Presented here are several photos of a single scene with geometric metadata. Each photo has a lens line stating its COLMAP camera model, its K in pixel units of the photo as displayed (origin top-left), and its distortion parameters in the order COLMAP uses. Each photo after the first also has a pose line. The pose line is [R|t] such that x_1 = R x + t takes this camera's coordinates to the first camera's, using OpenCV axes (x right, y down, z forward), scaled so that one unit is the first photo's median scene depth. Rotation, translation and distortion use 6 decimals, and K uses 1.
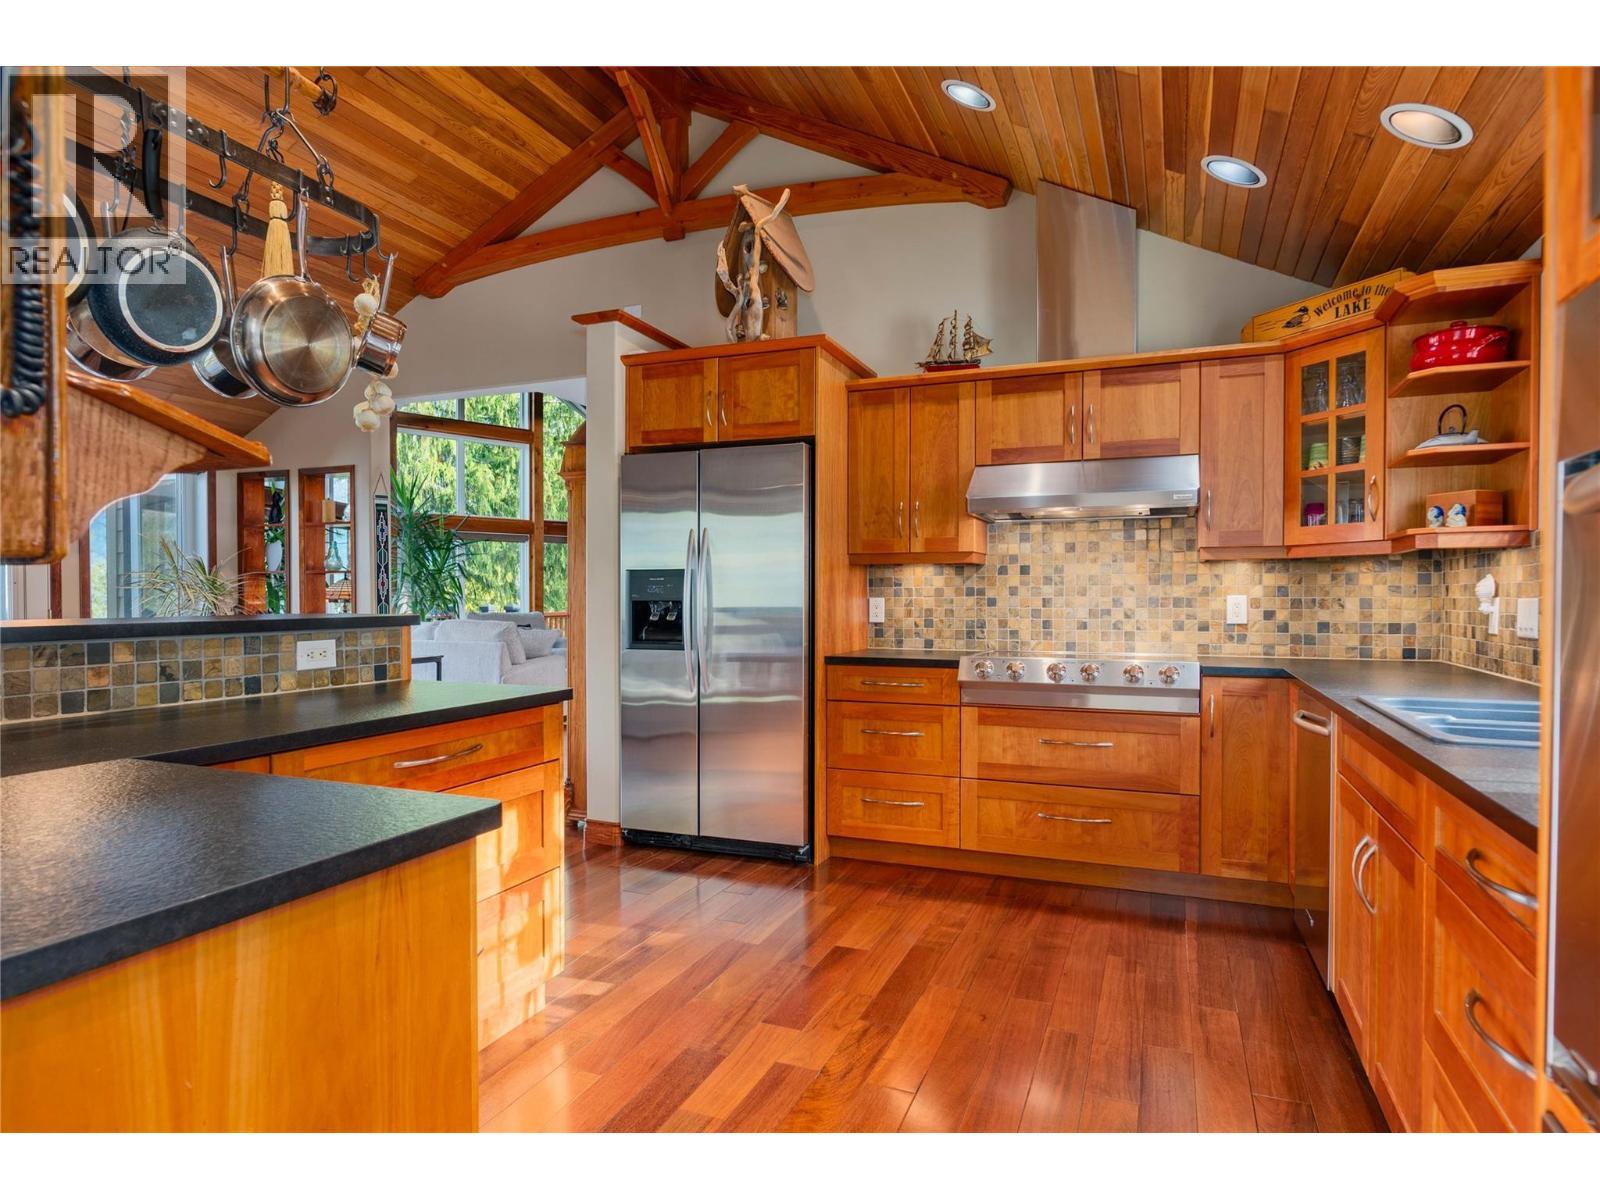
lens RADIAL K [[918.6, 0, 792.7], [0, 918.6, 609.0], [0, 0, 1]] dist [-0.002874, 0.000998]
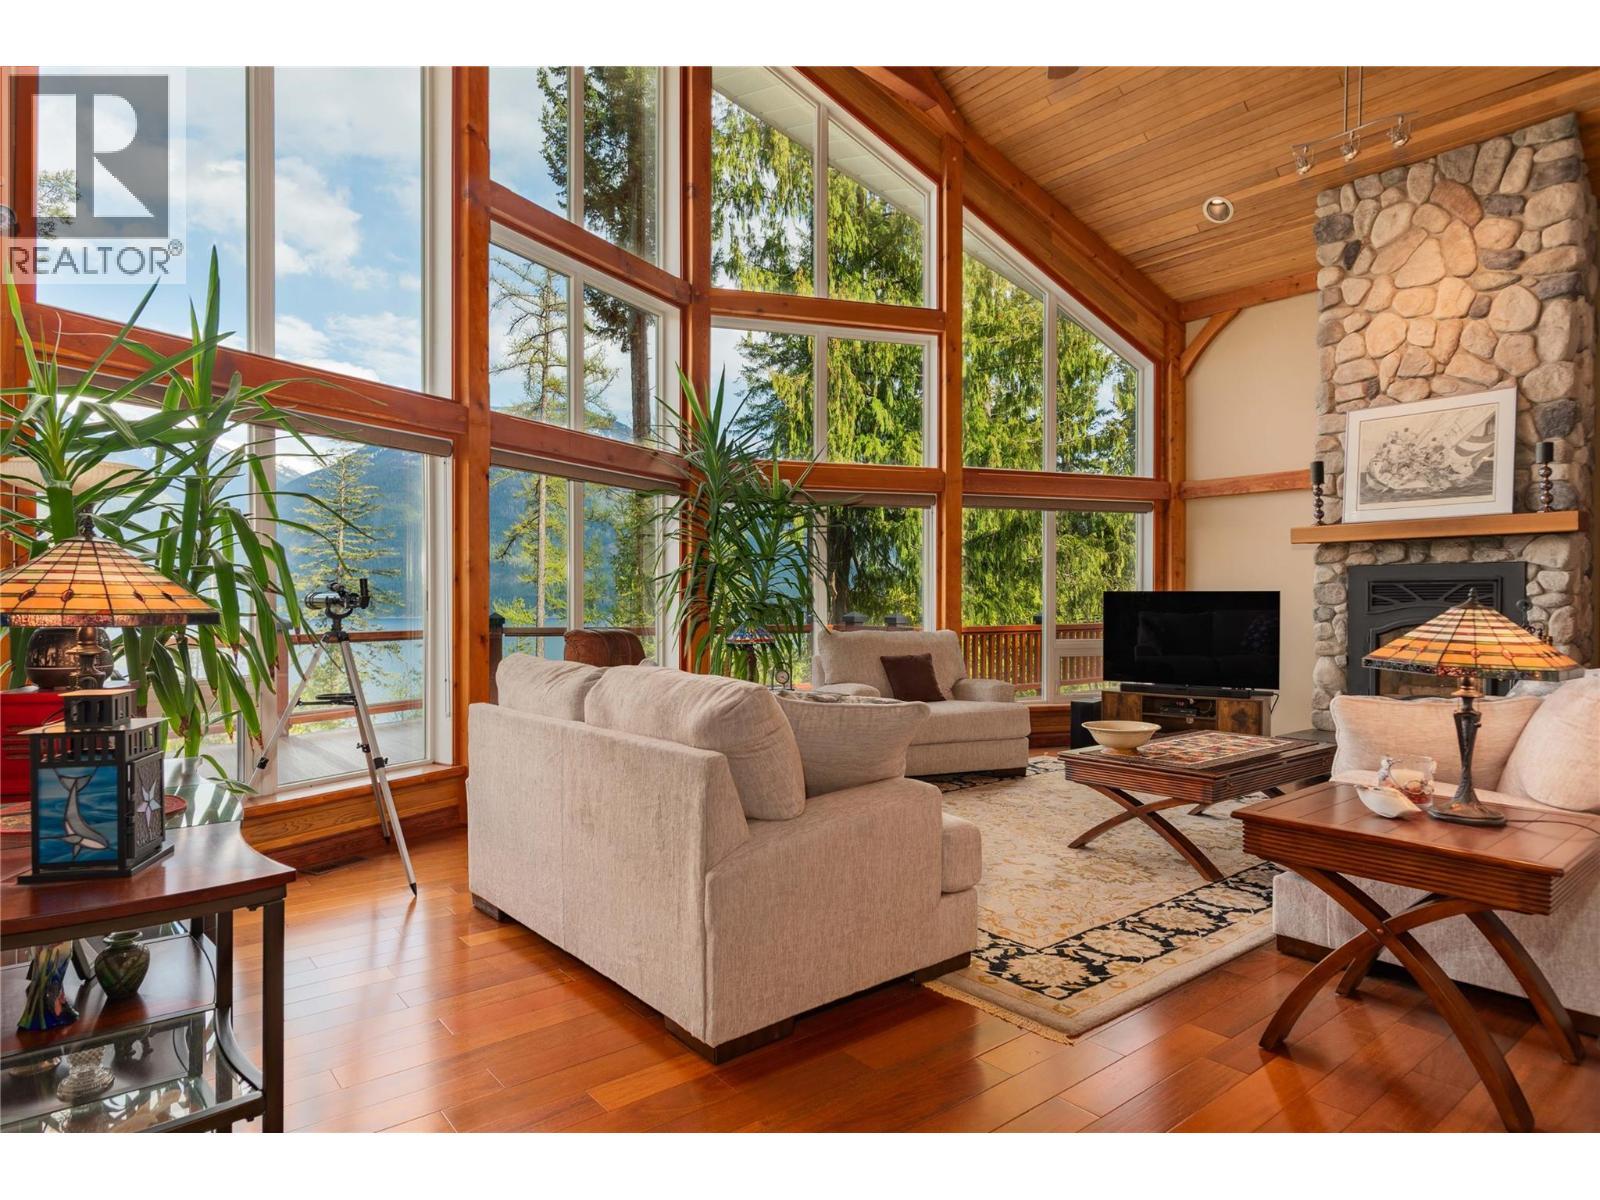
lens RADIAL K [[926.7, 0, 797.7], [0, 926.7, 607.8], [0, 0, 1]] dist [-0.001512, 0.002005]
pose [[0.878882, 0.006171, -0.477000, -0.148472], [-0.010209, 0.999931, -0.005874, -0.009871], [0.476930, 0.010032, 0.878884, 0.748884]]
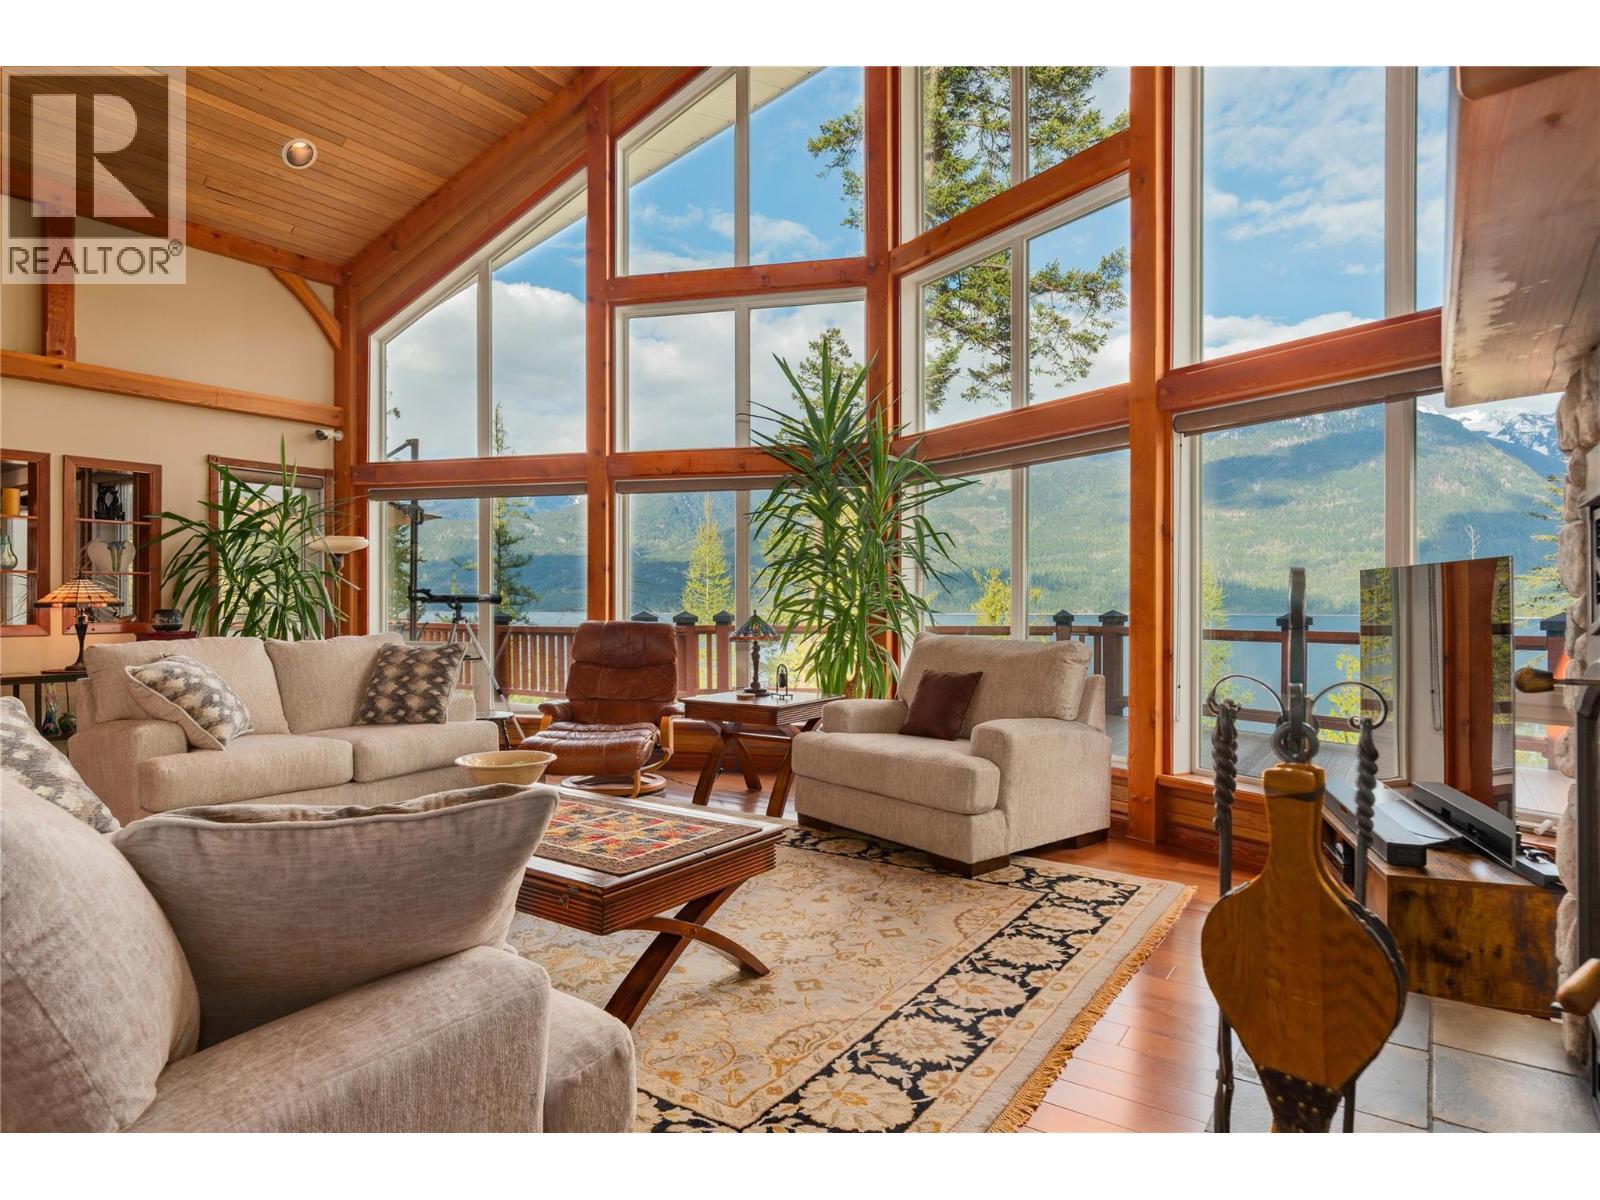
lens RADIAL K [[926.7, 0, 797.7], [0, 926.7, 607.8], [0, 0, 1]] dist [-0.001512, 0.002005]
pose [[-0.213100, 0.006875, -0.977006, 0.144256], [-0.011985, 0.999882, 0.009650, -0.019222], [0.976957, 0.013765, -0.212992, 1.560761]]
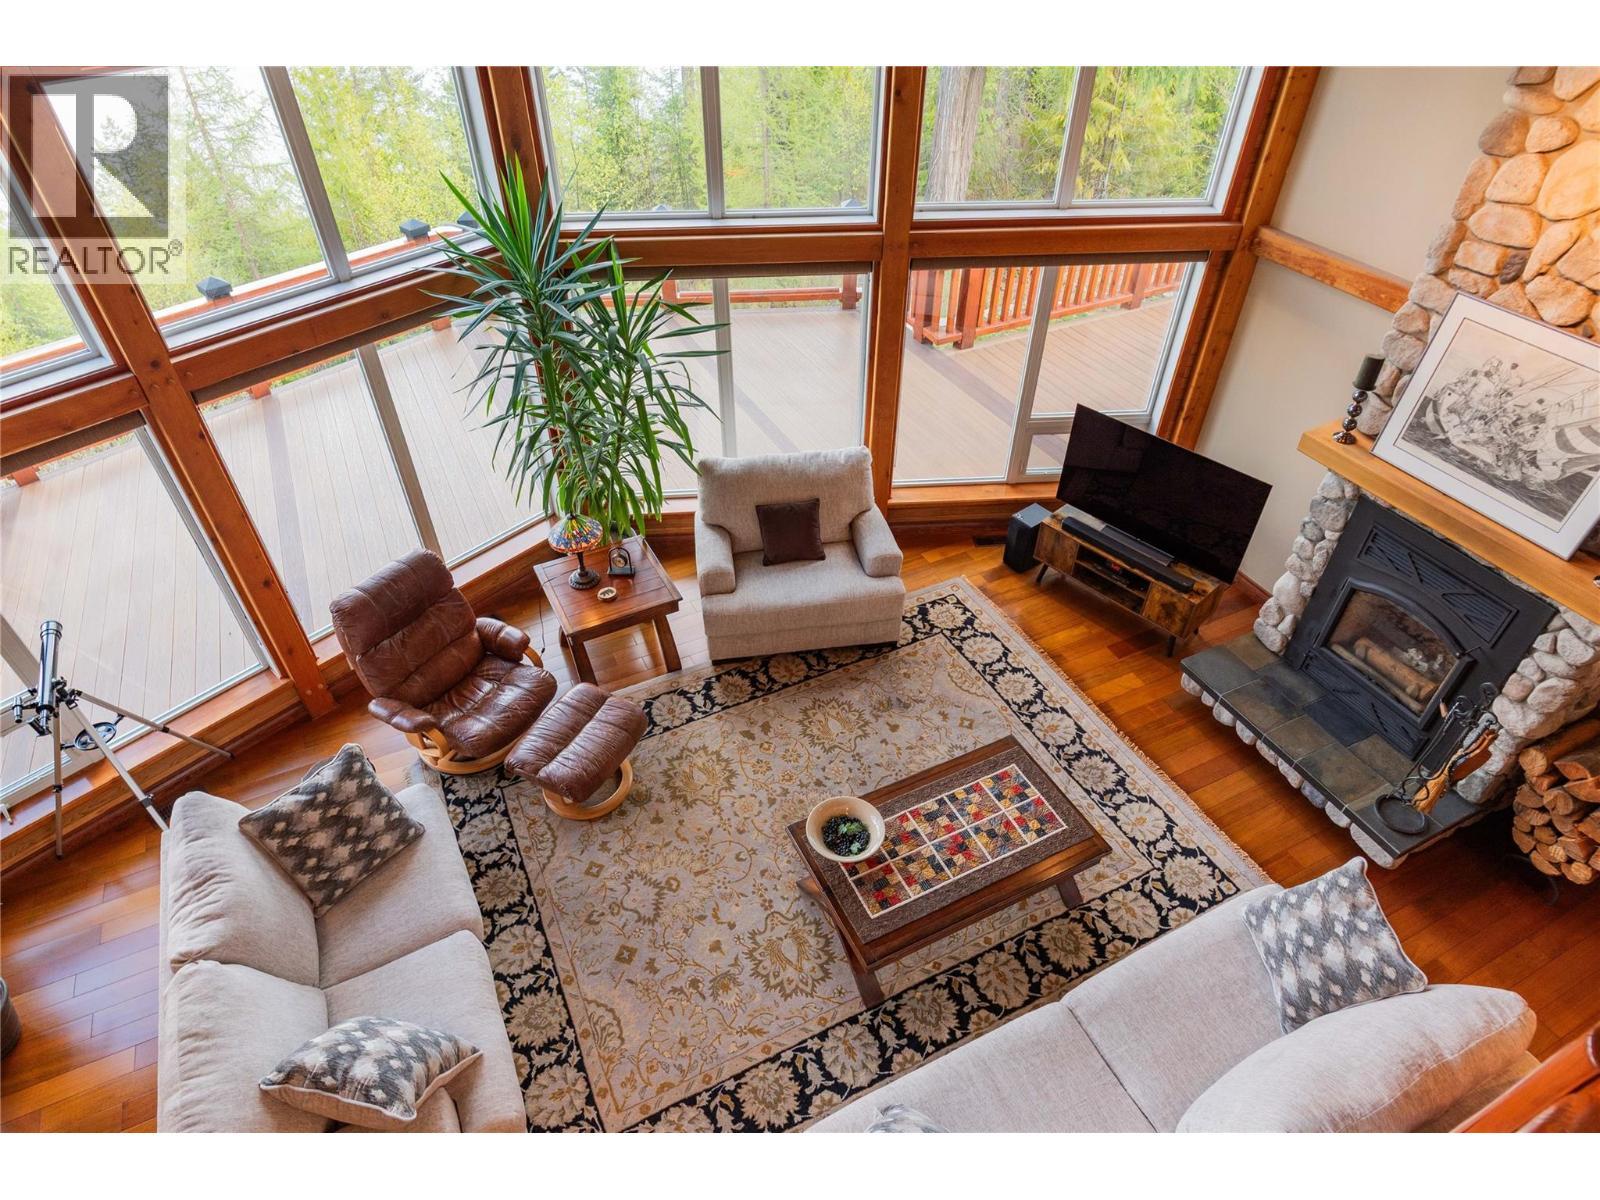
lens RADIAL K [[918.6, 0, 792.7], [0, 918.6, 609.0], [0, 0, 1]] dist [-0.002874, 0.000998]
pose [[0.748408, 0.439266, -0.496922, -0.059931], [-0.009693, 0.756399, 0.654038, -0.384279], [0.663168, -0.484671, 0.570353, 1.078229]]
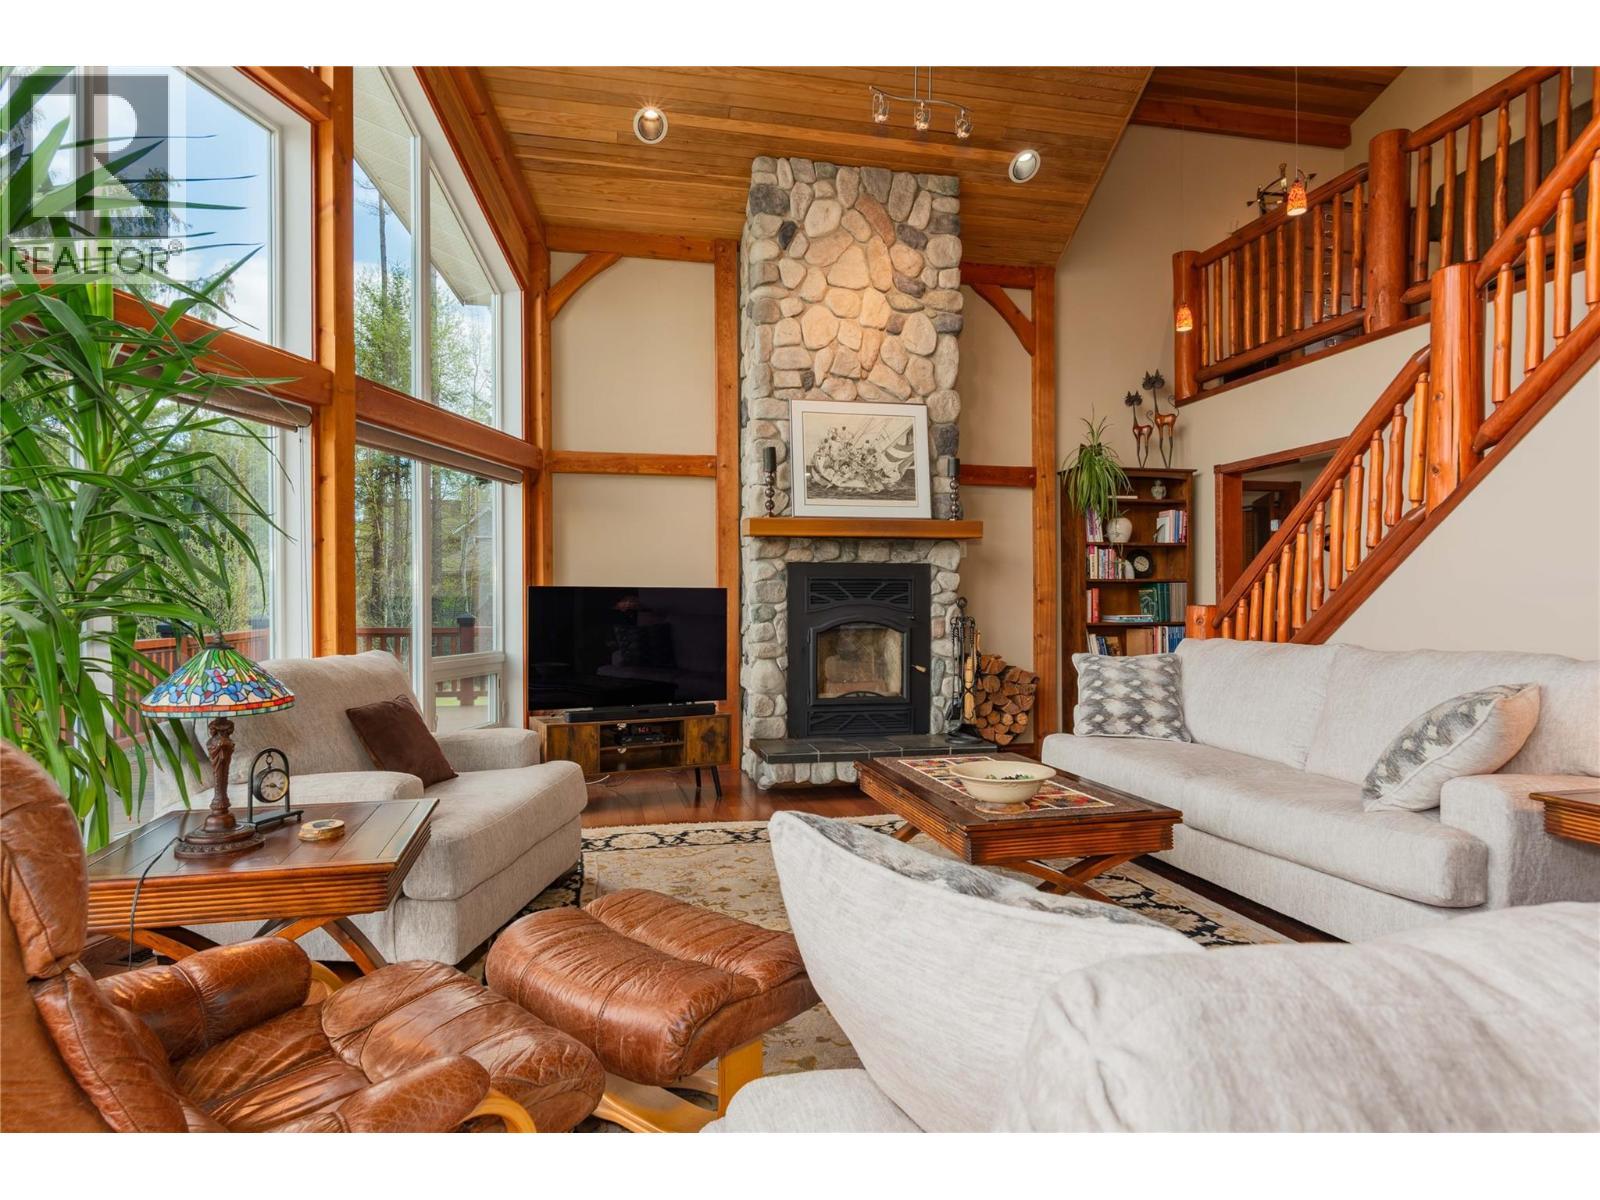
lens RADIAL K [[926.7, 0, 797.7], [0, 926.7, 607.8], [0, 0, 1]] dist [-0.001512, 0.002005]
pose [[0.820671, -0.004024, 0.571386, -0.546888], [0.010044, 0.999922, -0.007383, -0.012631], [-0.571312, 0.011798, 0.820648, 1.057248]]
